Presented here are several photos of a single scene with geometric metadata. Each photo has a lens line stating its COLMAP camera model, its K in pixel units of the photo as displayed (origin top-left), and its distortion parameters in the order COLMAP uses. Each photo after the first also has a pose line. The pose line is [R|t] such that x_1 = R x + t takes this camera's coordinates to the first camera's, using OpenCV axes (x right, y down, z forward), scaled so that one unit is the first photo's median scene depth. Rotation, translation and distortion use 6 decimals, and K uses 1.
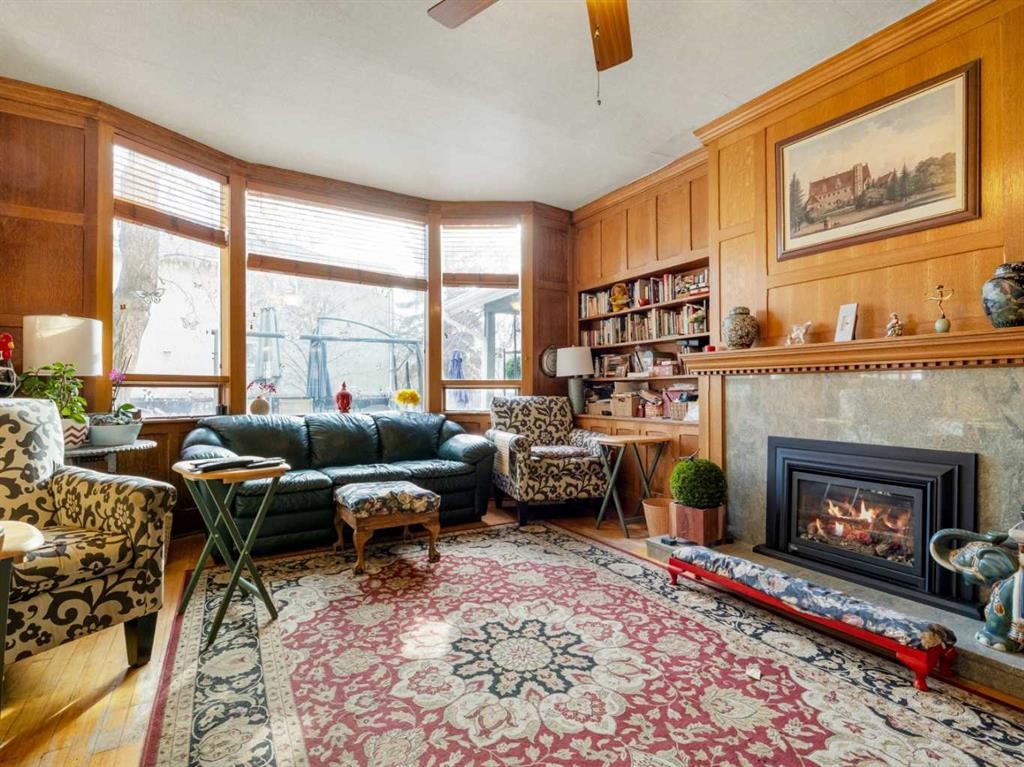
lens RADIAL K [[493.9, 0, 509.4], [0, 493.9, 390.1], [0, 0, 1]] dist [-0.007594, -0.002987]
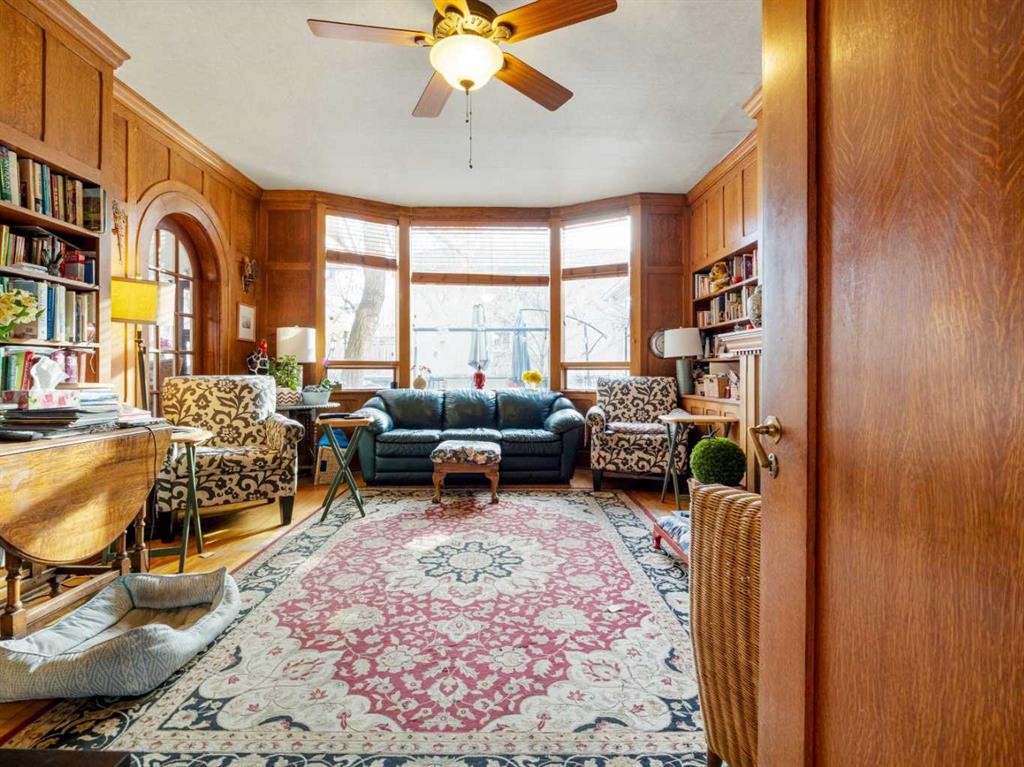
lens RADIAL K [[493.9, 0, 506.1], [0, 493.9, 374.1], [0, 0, 1]] dist [-0.007594, -0.002987]
pose [[0.866847, 0.001379, -0.498572, 0.513428], [0.001028, 0.999989, 0.004554, 0.003281], [0.498573, -0.004460, 0.866836, -0.095871]]
